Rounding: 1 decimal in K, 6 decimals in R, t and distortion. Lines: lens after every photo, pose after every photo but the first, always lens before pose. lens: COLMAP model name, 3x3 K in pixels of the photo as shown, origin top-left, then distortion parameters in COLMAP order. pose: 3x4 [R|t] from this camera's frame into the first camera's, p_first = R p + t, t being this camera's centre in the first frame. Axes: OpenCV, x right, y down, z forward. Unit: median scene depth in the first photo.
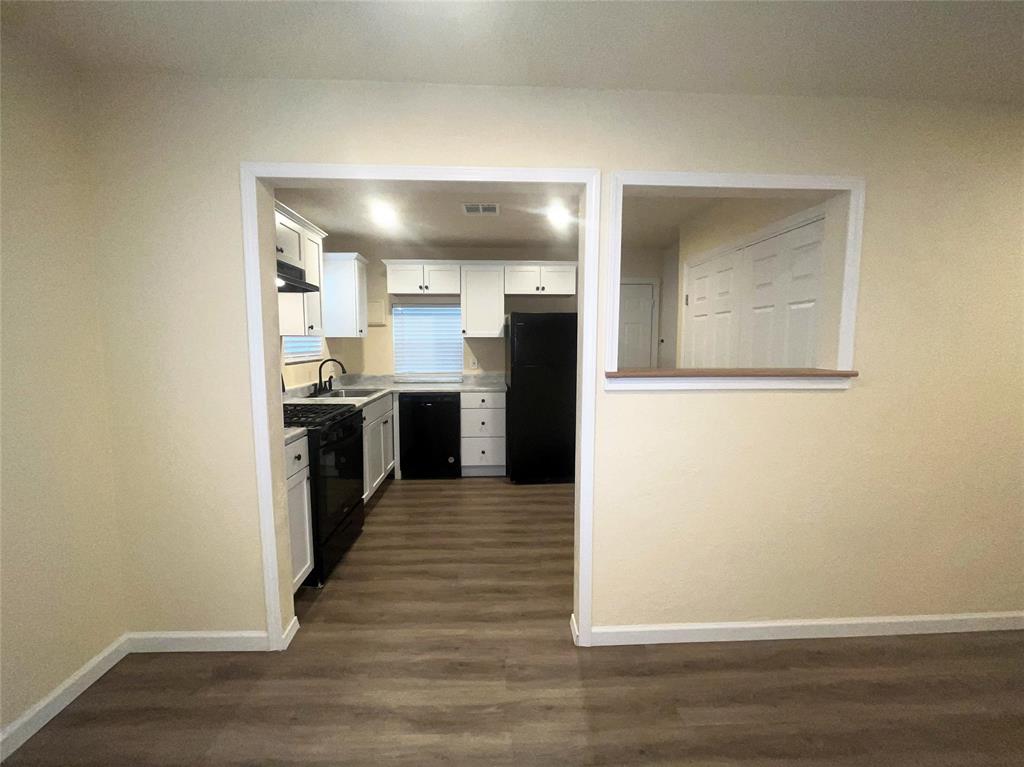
lens RADIAL K [[413.9, 0, 510.8], [0, 413.9, 377.2], [0, 0, 1]] dist [-0.001600, -0.000302]
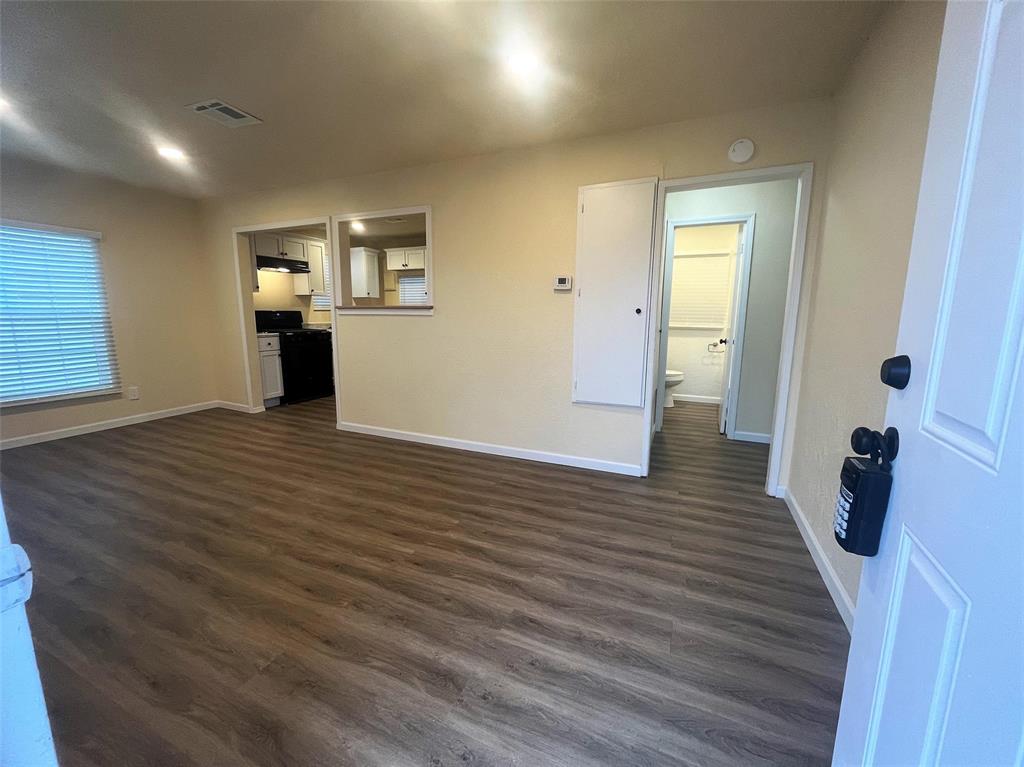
lens RADIAL K [[413.9, 0, 510.8], [0, 413.9, 377.2], [0, 0, 1]] dist [-0.001600, -0.000302]
pose [[0.896270, 0.072460, -0.437549, 1.991523], [-0.040023, 0.995752, 0.082918, 0.140577], [0.441699, -0.056804, 0.895363, -0.596690]]
